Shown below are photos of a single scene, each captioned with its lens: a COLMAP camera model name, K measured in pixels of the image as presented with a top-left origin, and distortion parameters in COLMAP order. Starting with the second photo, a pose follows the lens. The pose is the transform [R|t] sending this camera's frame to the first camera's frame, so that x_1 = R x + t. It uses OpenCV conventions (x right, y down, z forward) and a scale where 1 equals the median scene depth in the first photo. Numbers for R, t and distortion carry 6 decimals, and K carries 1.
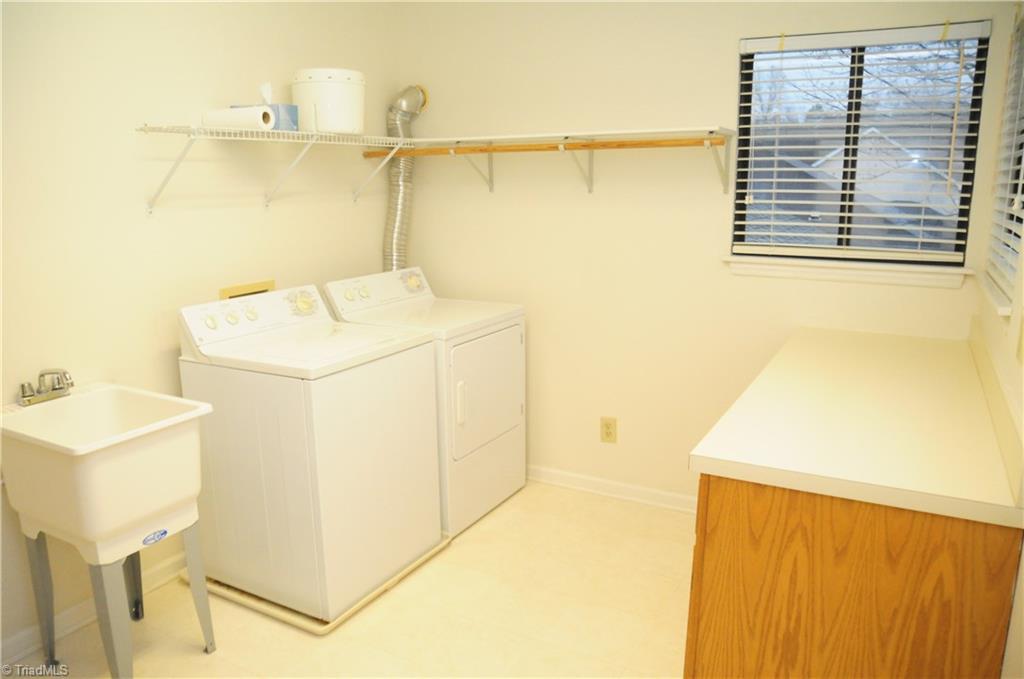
lens RADIAL K [[748.3, 0, 496.5], [0, 748.3, 341.4], [0, 0, 1]] dist [-0.140202, 0.095905]
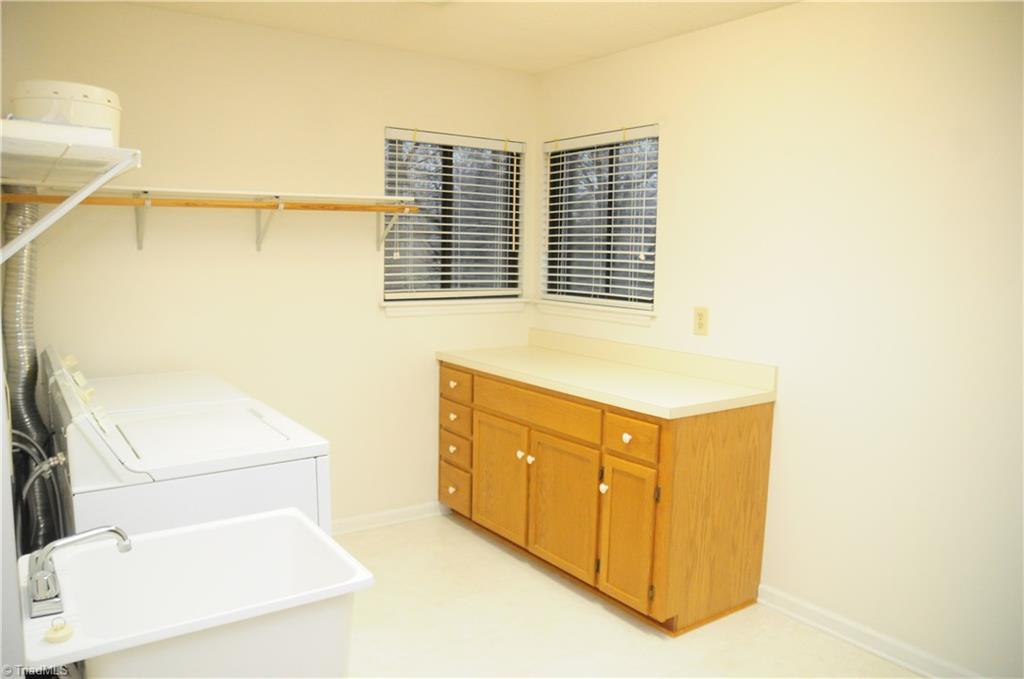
lens RADIAL K [[749.9, 0, 504.9], [0, 749.9, 346.9], [0, 0, 1]] dist [-0.126613, 0.083908]
pose [[0.429867, -0.105156, 0.896748, -0.732875], [0.165387, 0.985561, 0.036290, -0.056945], [-0.887615, 0.132710, 0.441052, 0.303613]]
